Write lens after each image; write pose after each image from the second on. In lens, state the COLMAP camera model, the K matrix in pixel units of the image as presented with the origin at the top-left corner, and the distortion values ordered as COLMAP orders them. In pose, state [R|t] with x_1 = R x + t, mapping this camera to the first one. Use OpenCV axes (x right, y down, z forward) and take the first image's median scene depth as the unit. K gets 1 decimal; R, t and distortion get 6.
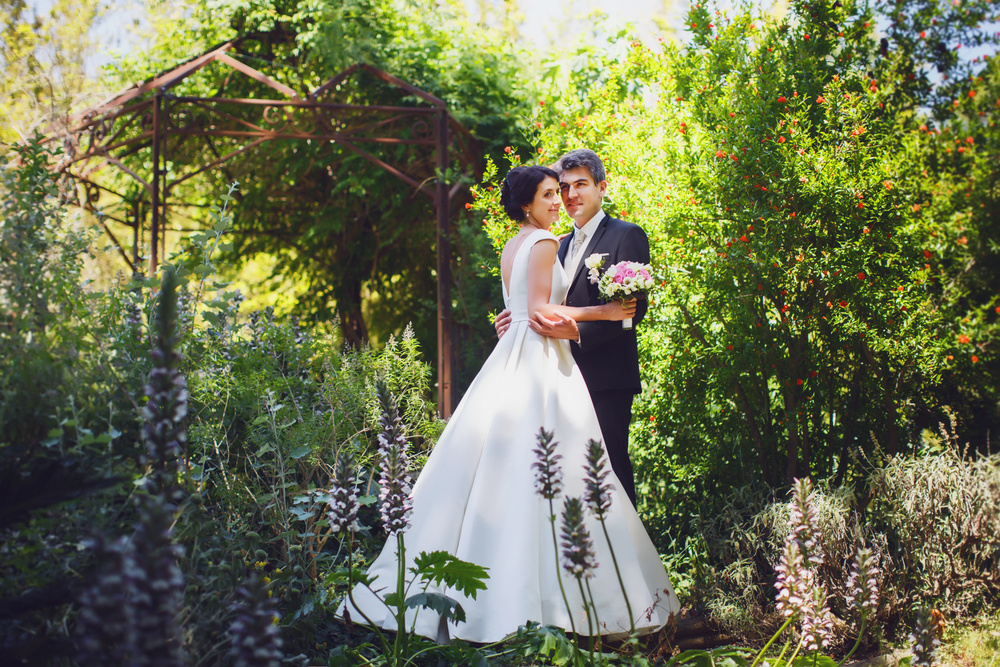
lens RADIAL K [[1459.9, 0, 501.0], [0, 1459.9, 306.9], [0, 0, 1]] dist [-0.031457, 0.003142]
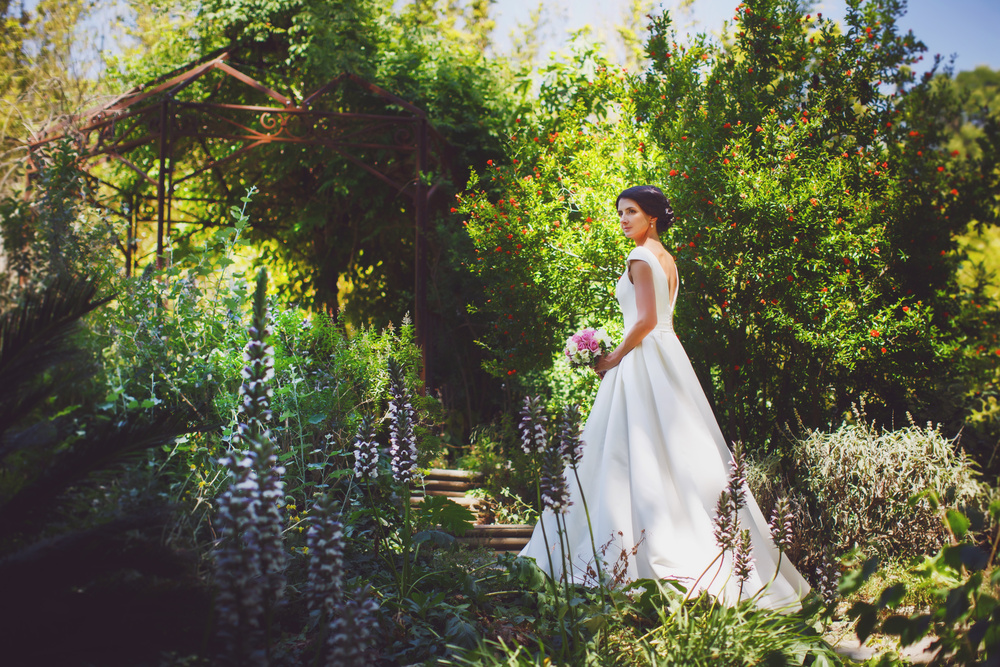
lens RADIAL K [[1434.8, 0, 500.0], [0, 1434.8, 333.5], [0, 0, 1]] dist [0.005161, 0.044526]
pose [[0.999311, 0.017954, 0.032476, -0.023574], [-0.018723, 0.999548, 0.023542, 0.000421], [-0.032038, -0.024134, 0.999195, -0.147285]]
